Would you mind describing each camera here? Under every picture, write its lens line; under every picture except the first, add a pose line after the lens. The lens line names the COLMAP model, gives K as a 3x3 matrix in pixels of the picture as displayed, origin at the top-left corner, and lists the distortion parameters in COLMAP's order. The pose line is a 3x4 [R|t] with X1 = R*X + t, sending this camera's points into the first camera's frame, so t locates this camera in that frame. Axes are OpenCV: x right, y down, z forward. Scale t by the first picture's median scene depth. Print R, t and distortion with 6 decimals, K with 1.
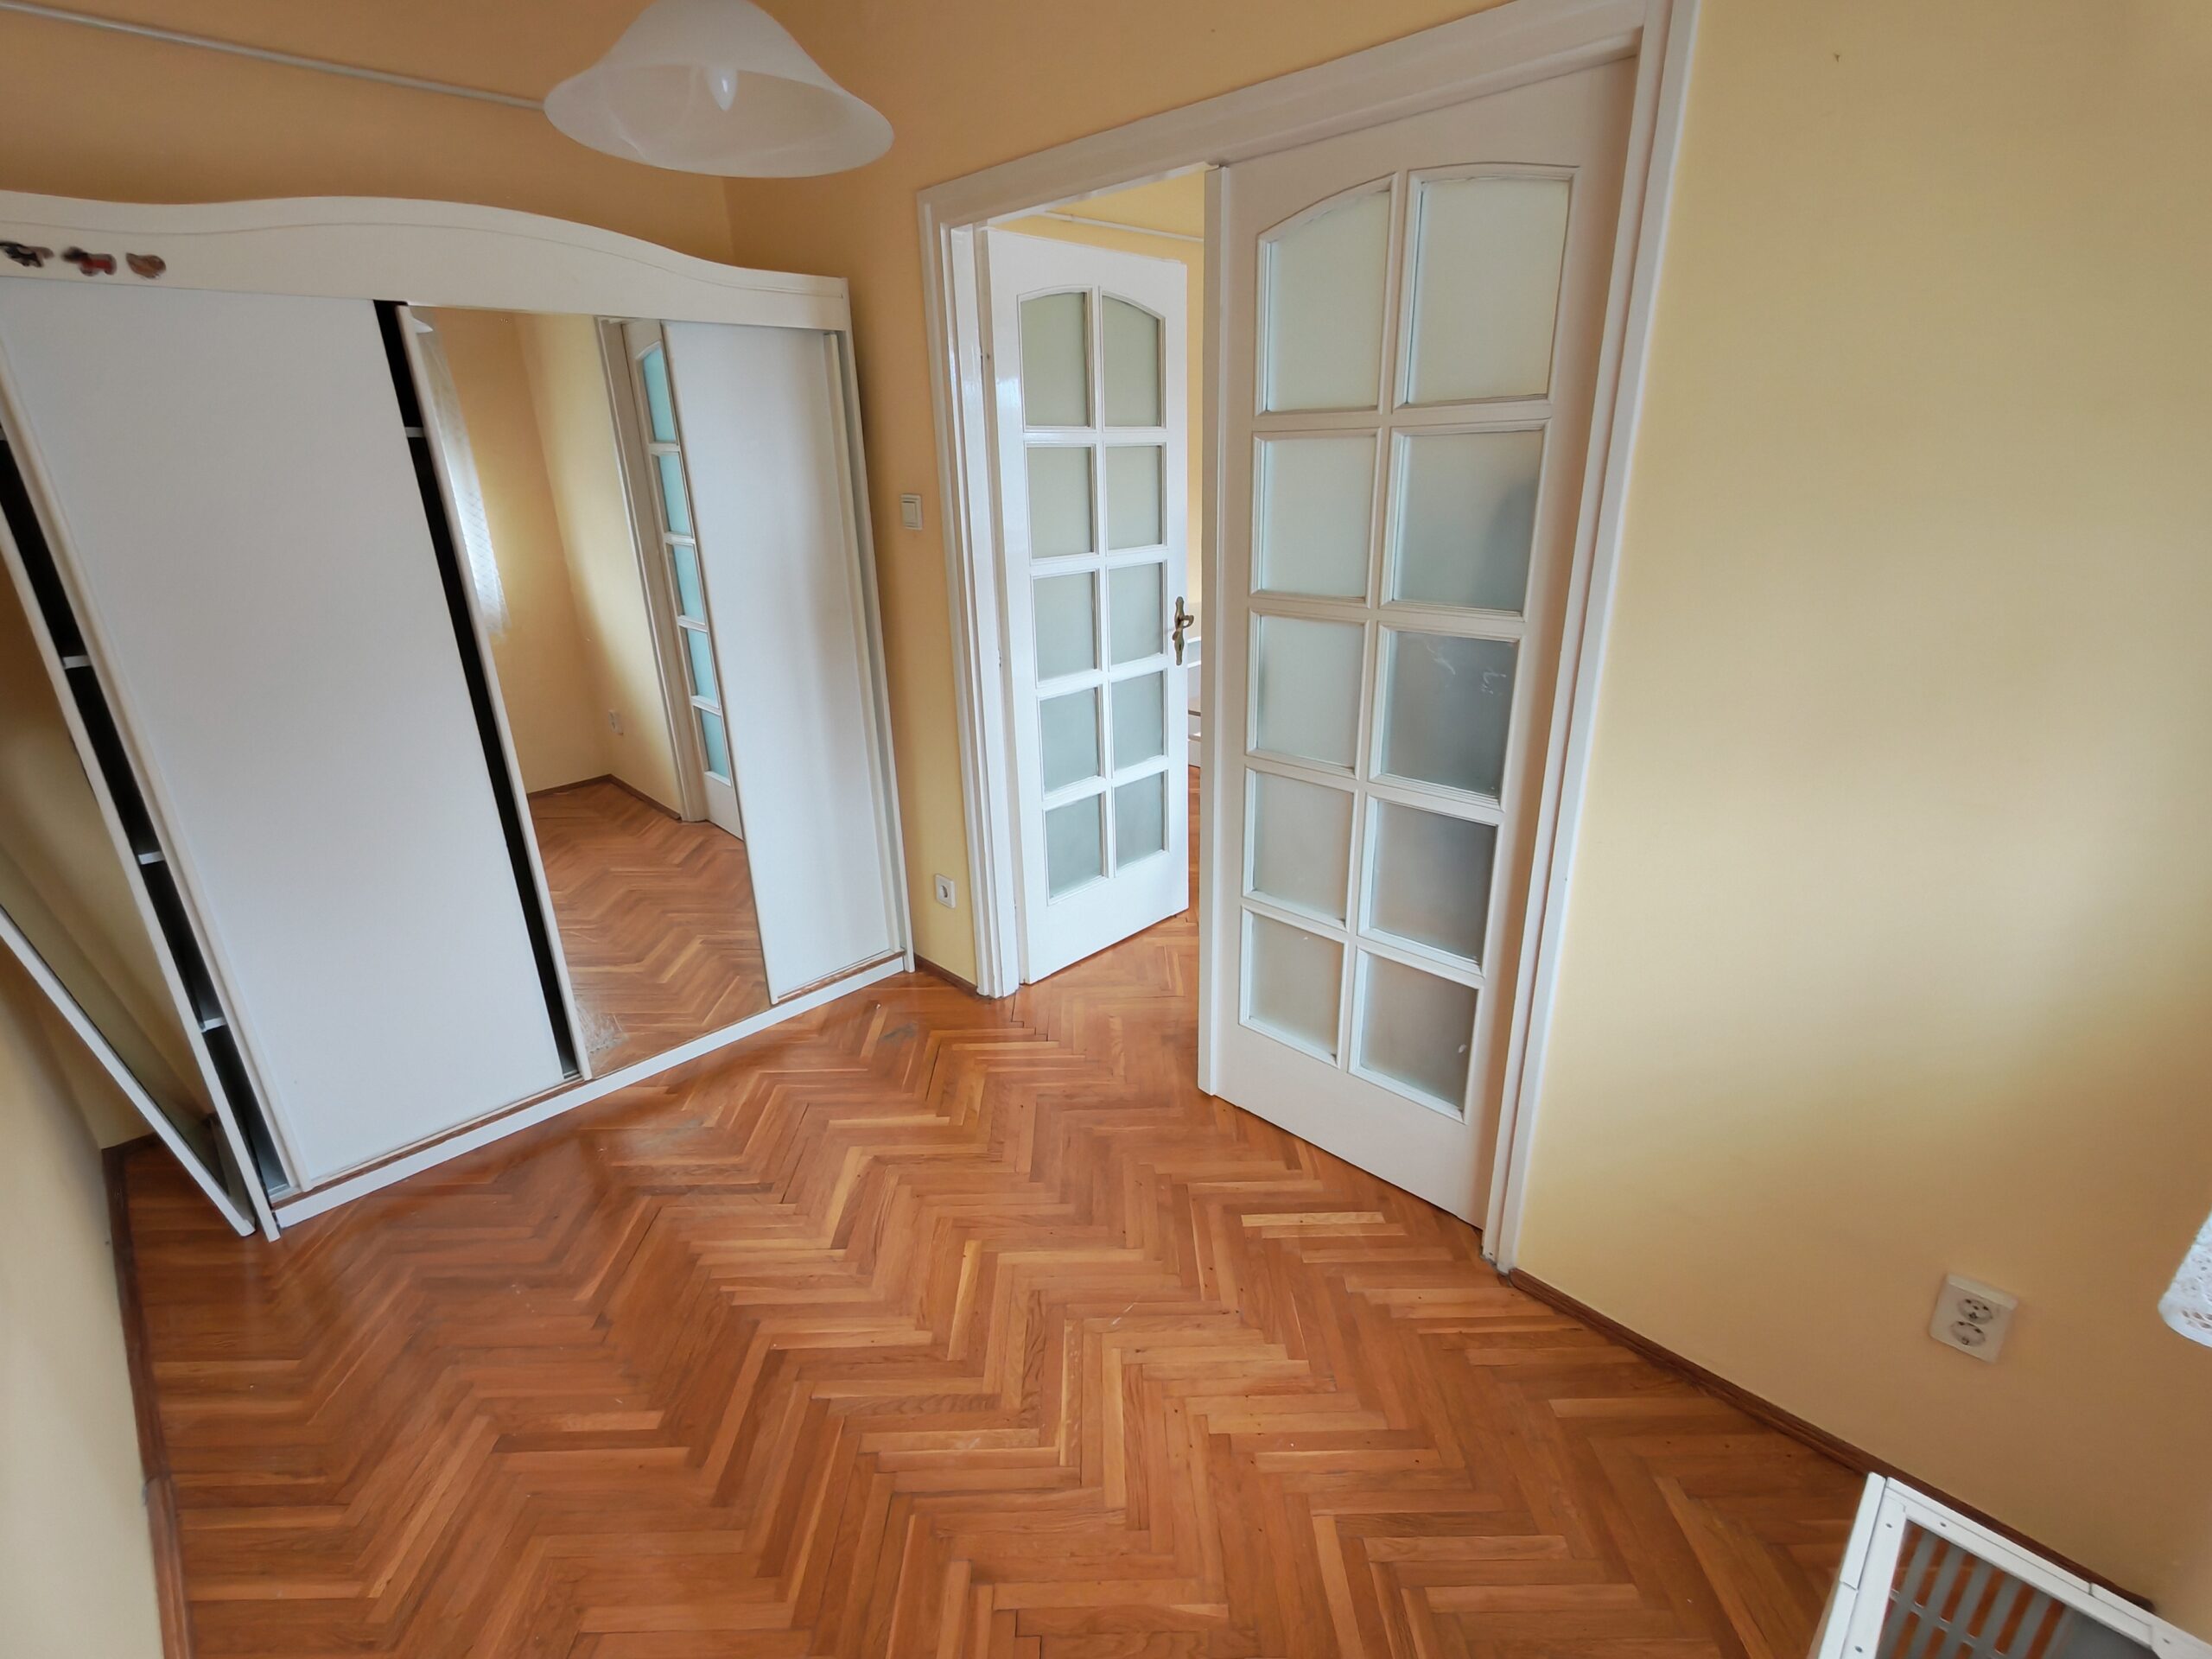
lens RADIAL K [[1011.2, 0, 1102.8], [0, 1011.2, 830.9], [0, 0, 1]] dist [-0.001885, 0.000976]
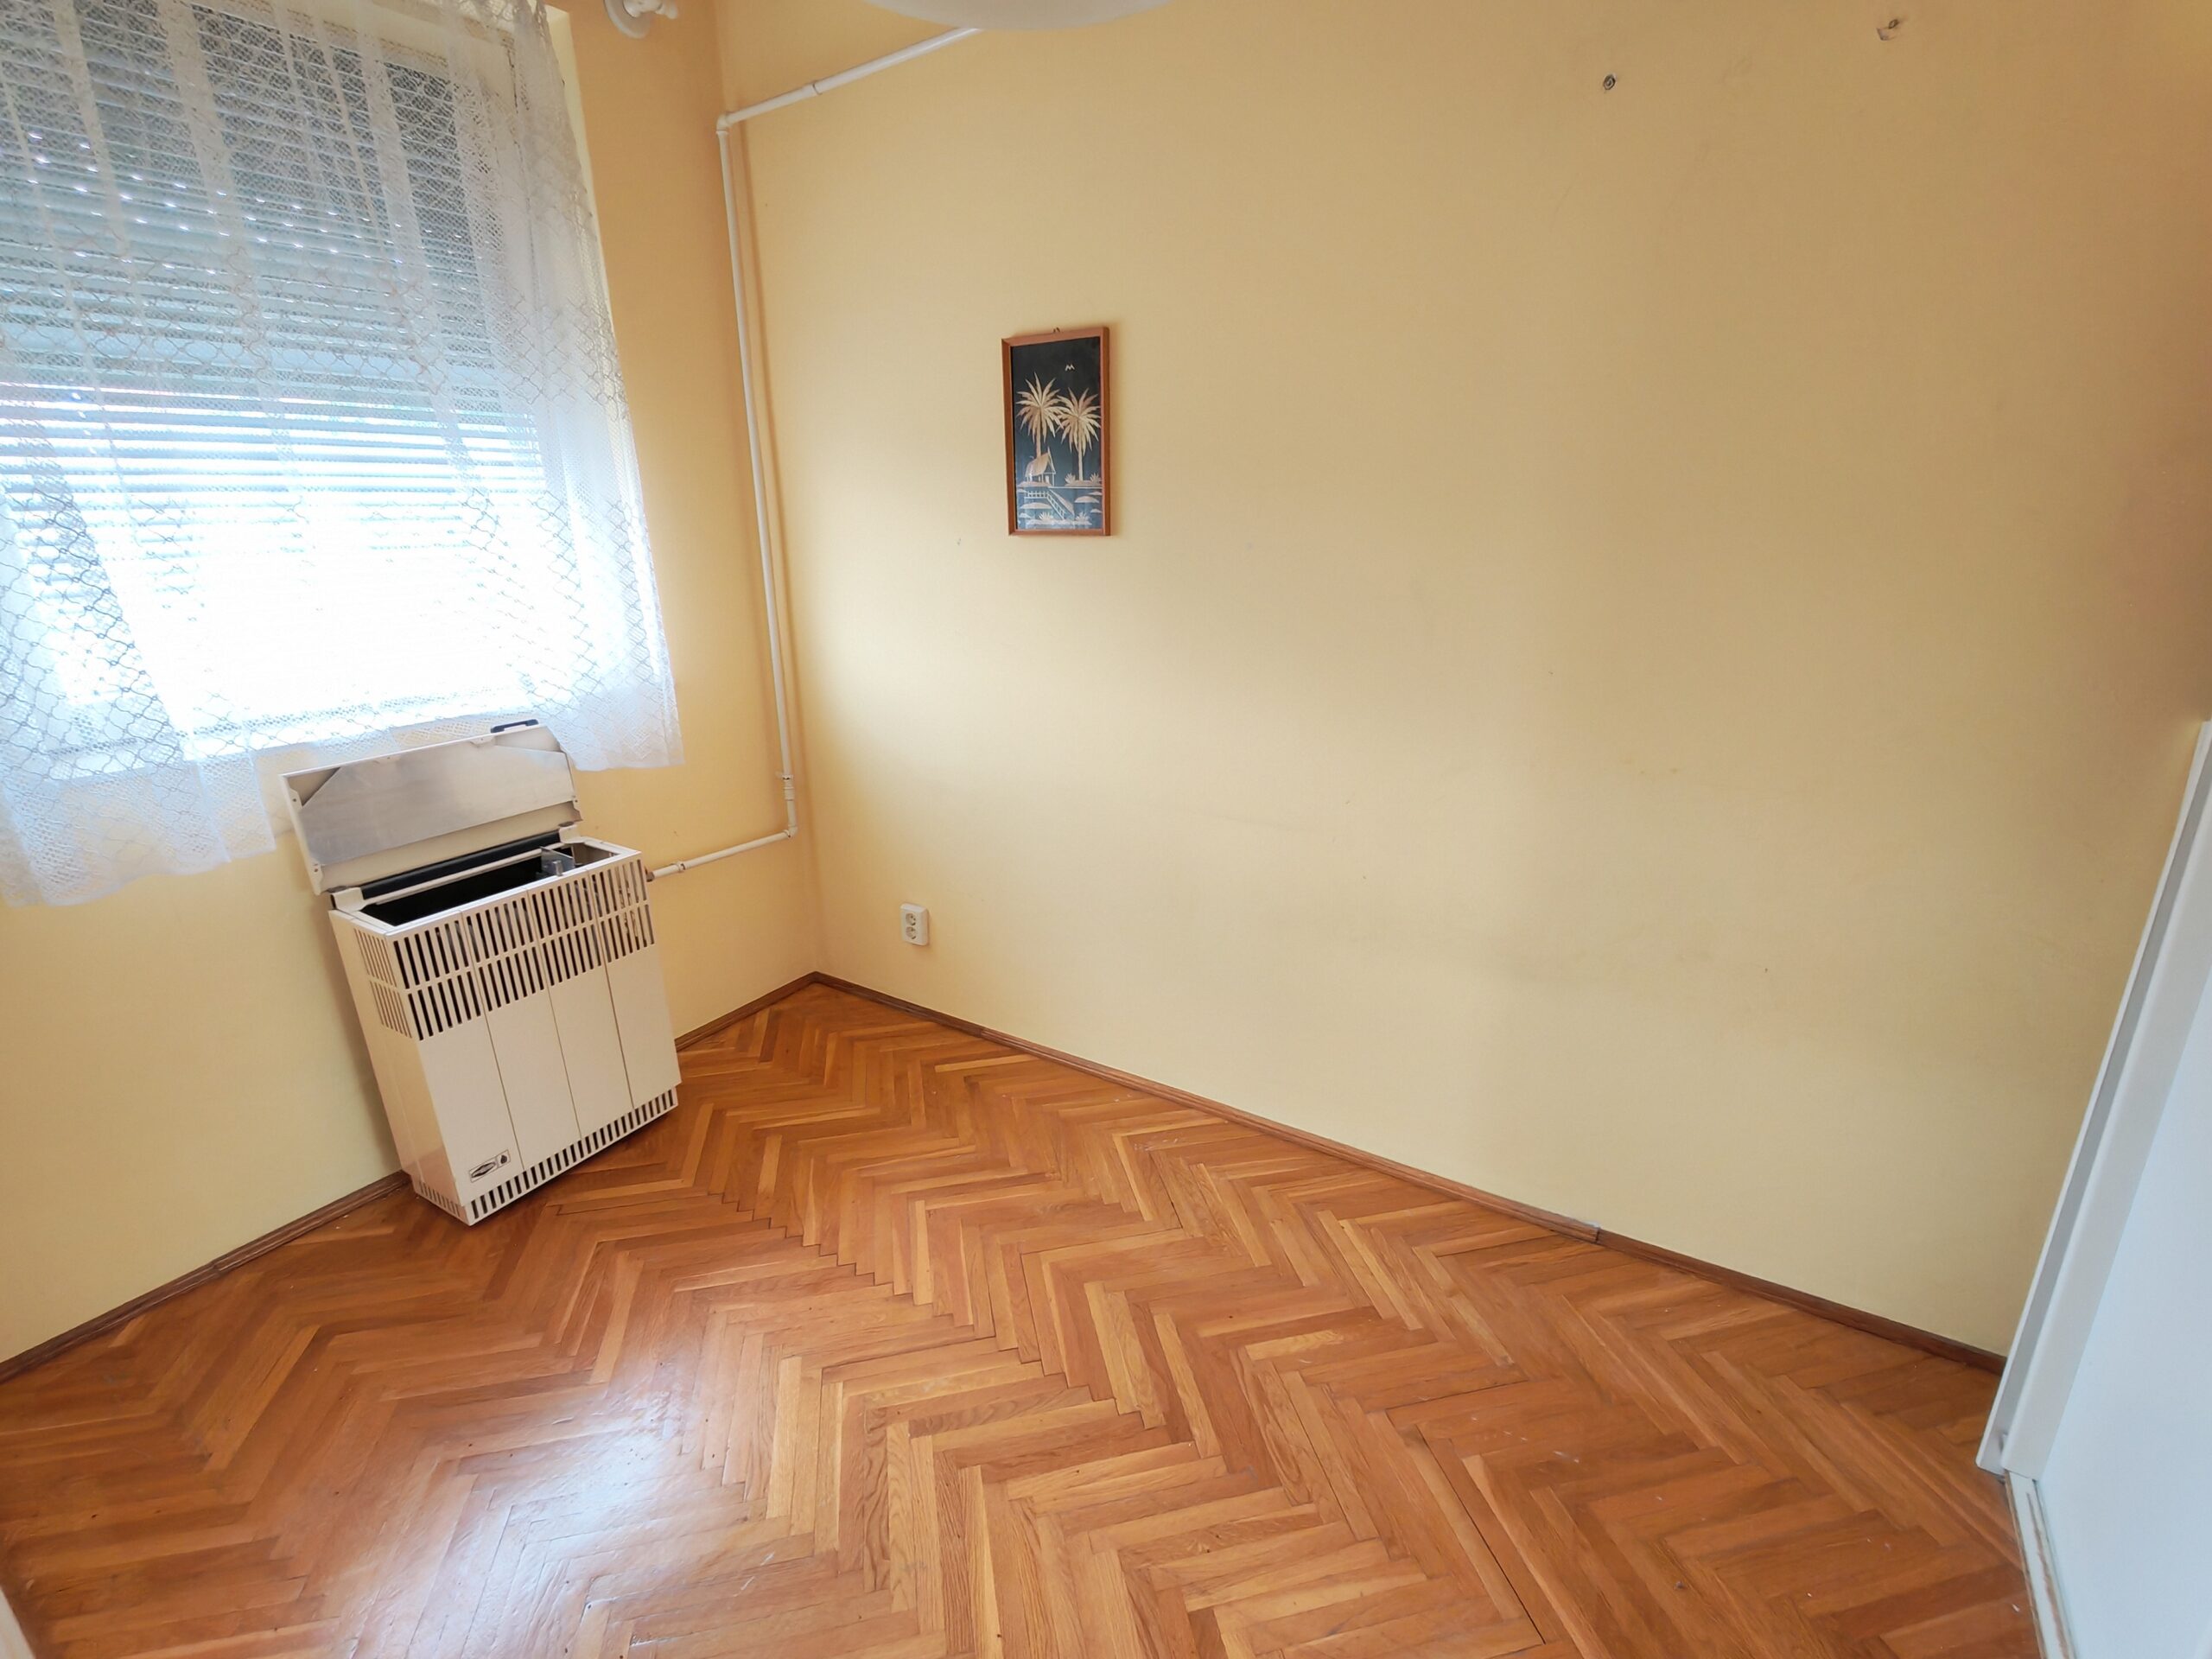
lens RADIAL K [[1011.2, 0, 1102.8], [0, 1011.2, 830.9], [0, 0, 1]] dist [-0.001885, 0.000976]
pose [[-0.977616, 0.099514, -0.185378, -0.142356], [-0.038014, 0.783034, 0.620816, -0.403705], [0.206937, 0.613966, -0.761723, 1.270451]]
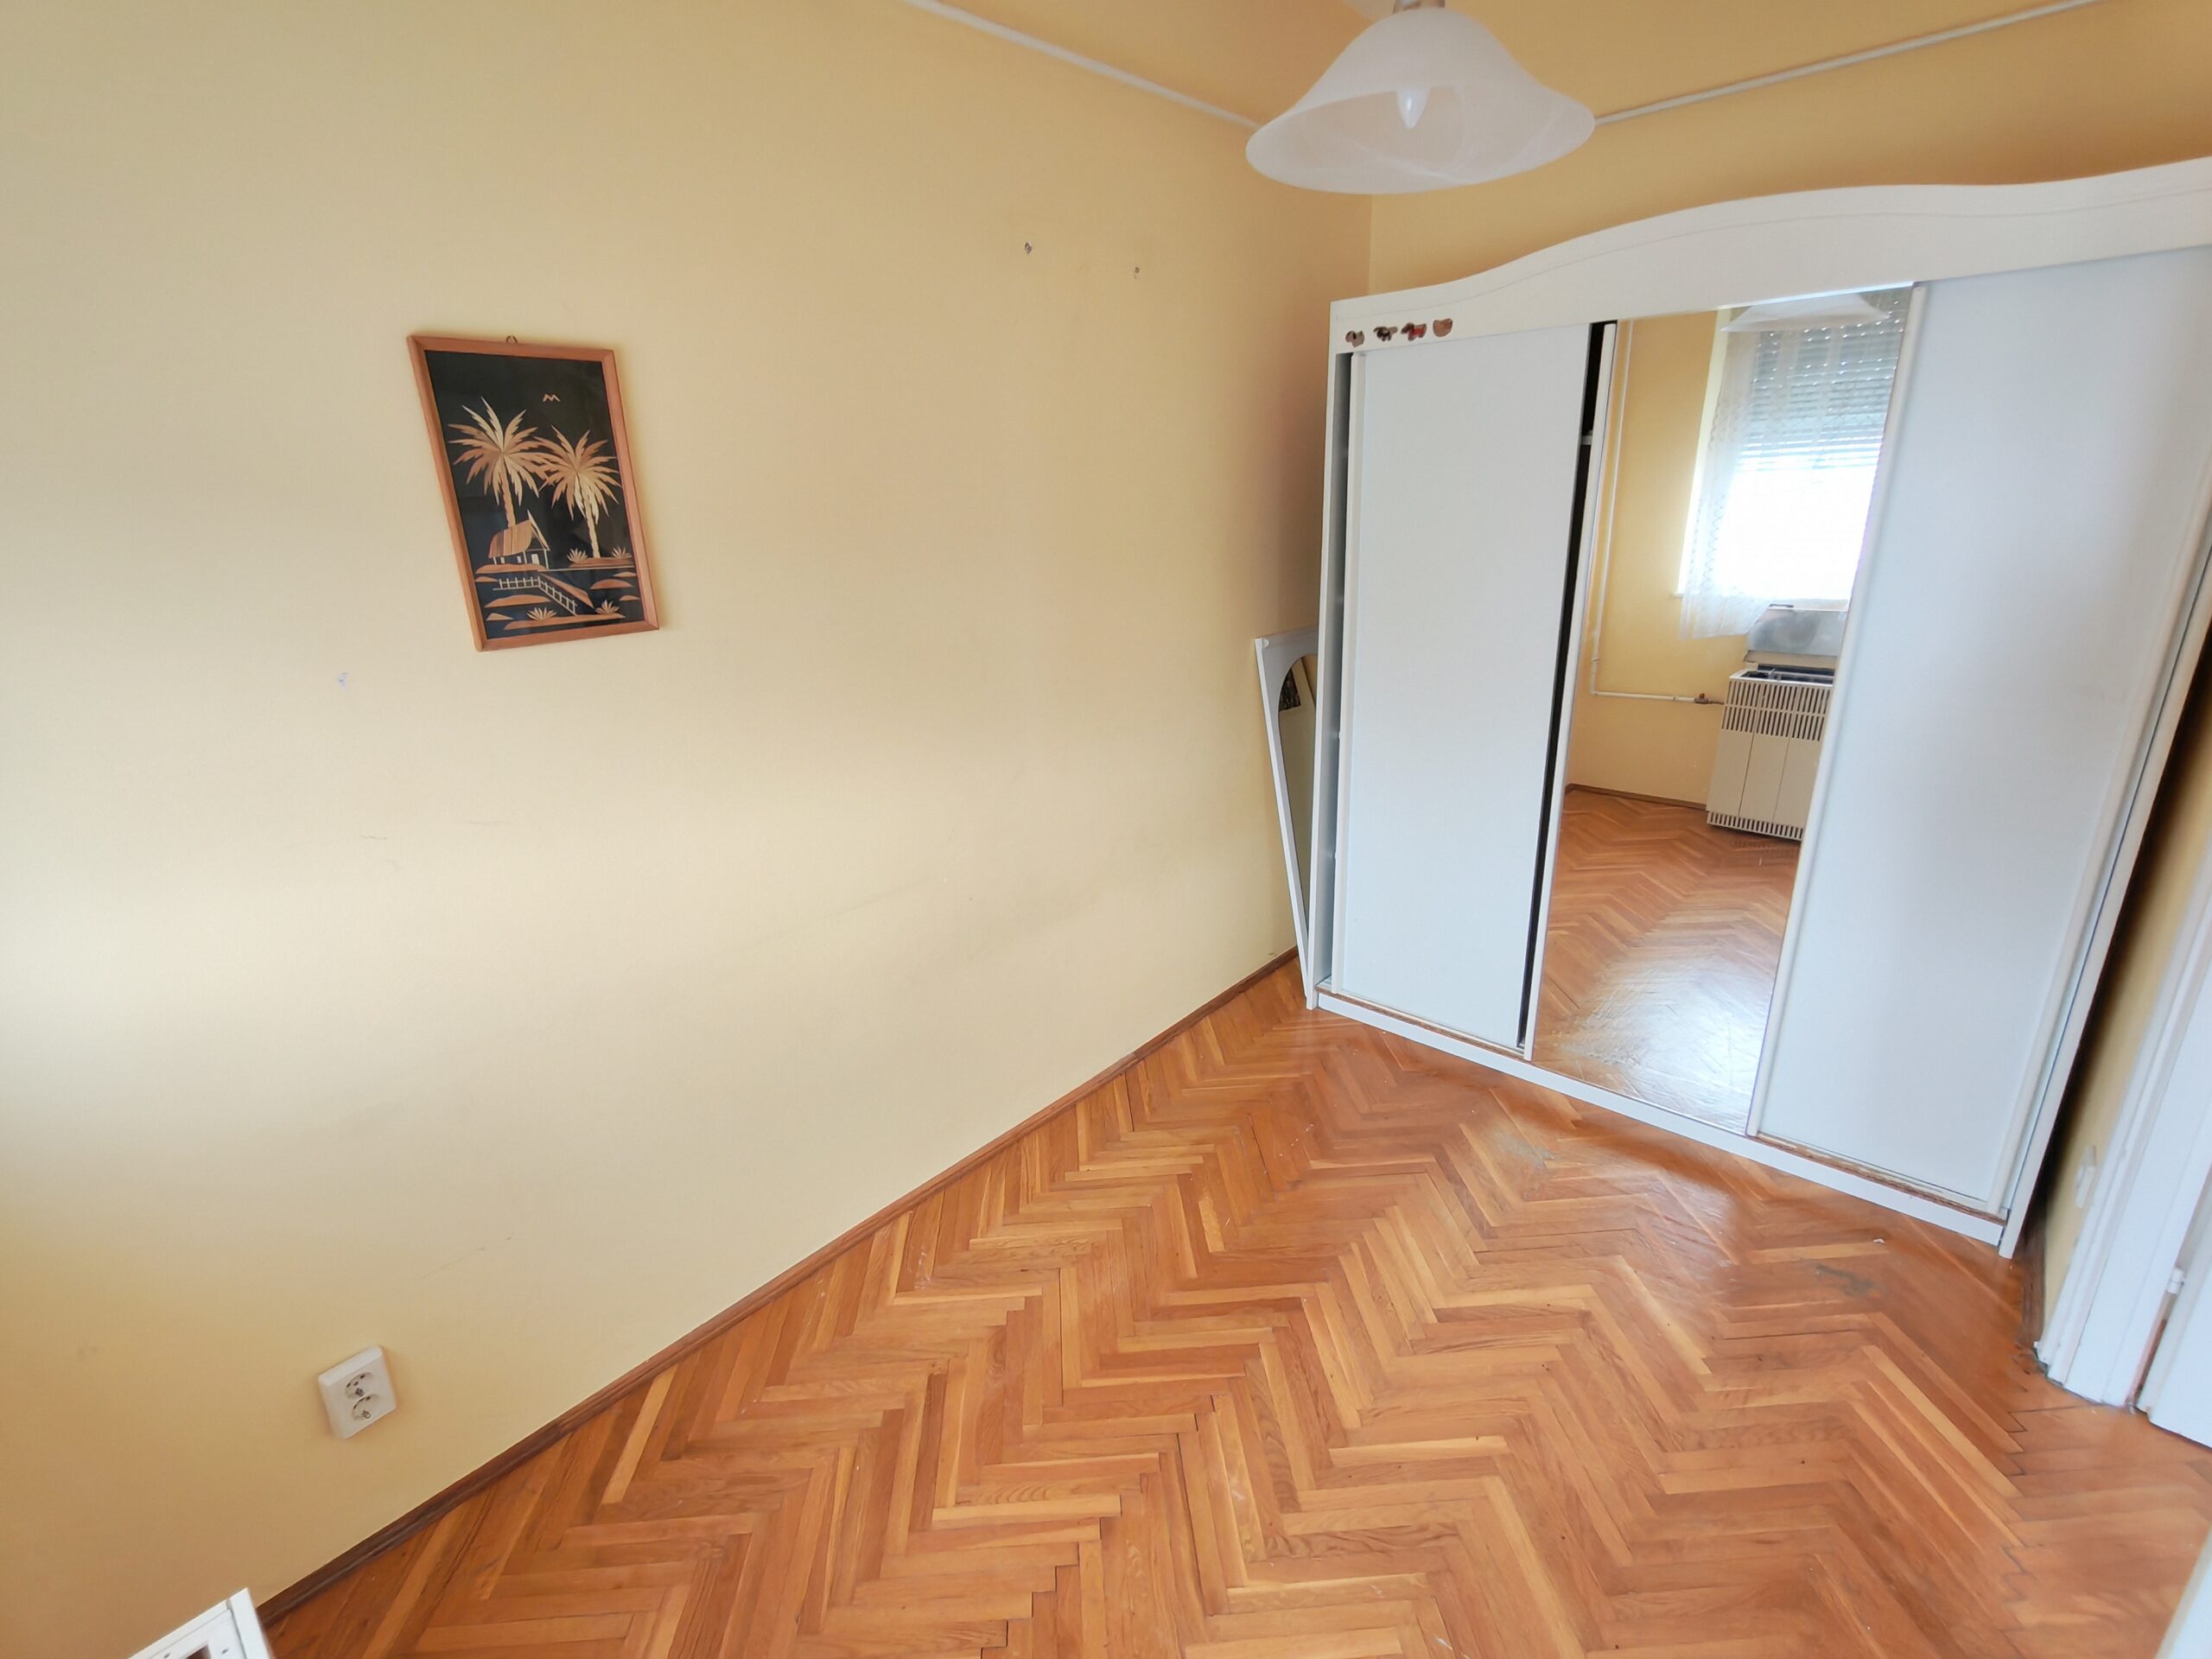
lens RADIAL K [[1014.9, 0, 1102.5], [0, 1014.9, 830.1], [0, 0, 1]] dist [-0.001756, -0.000154]
pose [[0.051985, 0.338635, -0.939481, 0.486421], [-0.324306, 0.895490, 0.304834, -0.187223], [0.944523, 0.288833, 0.156373, 0.470408]]
